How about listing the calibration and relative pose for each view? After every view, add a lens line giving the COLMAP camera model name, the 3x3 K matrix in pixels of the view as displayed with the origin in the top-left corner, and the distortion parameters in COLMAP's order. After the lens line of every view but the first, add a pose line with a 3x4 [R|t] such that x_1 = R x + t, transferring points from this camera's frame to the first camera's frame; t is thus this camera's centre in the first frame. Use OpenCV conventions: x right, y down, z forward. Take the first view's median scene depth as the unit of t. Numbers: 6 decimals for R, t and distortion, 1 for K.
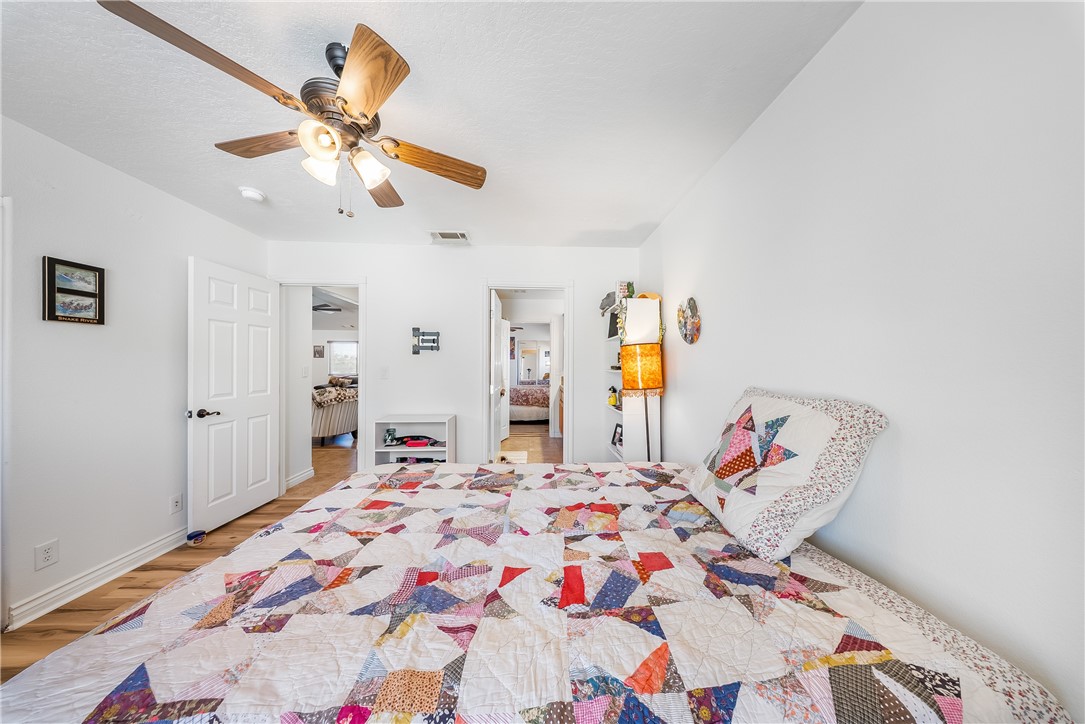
lens RADIAL K [[322.5, 0, 543.3], [0, 322.5, 363.2], [0, 0, 1]] dist [0.000770, -0.001815]
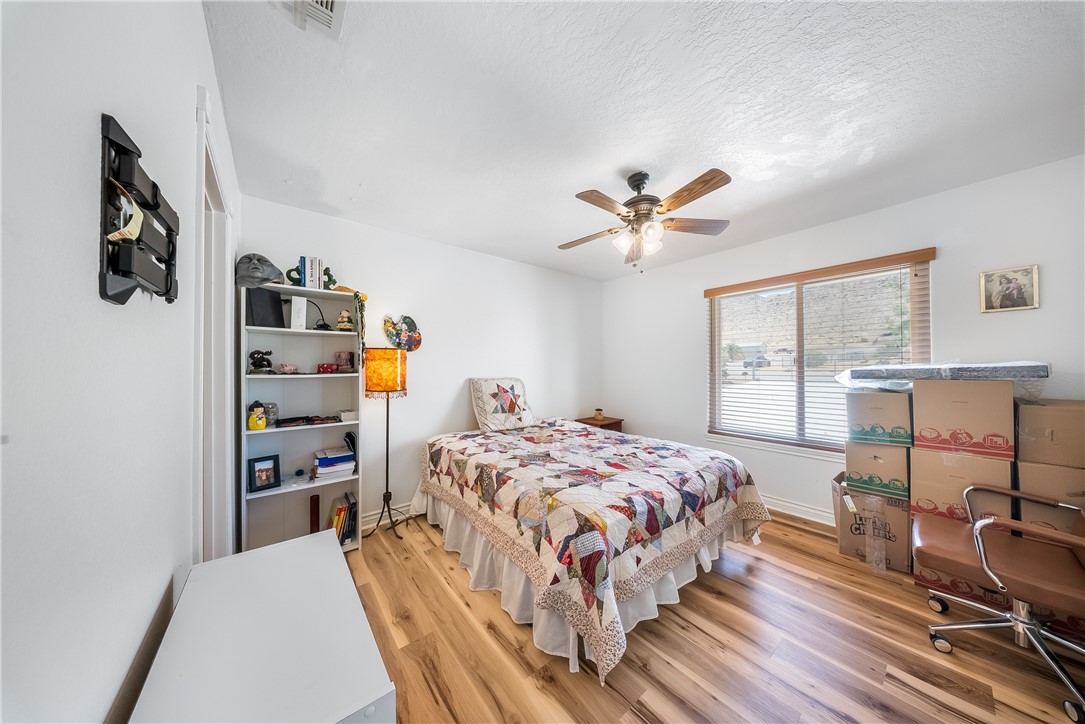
lens RADIAL K [[322.5, 0, 543.3], [0, 322.5, 363.2], [0, 0, 1]] dist [0.000770, -0.001815]
pose [[-0.592022, 0.006105, 0.805899, -1.276305], [0.001544, 0.999978, -0.006441, -0.003508], [-0.805921, -0.002569, -0.592018, 1.831795]]
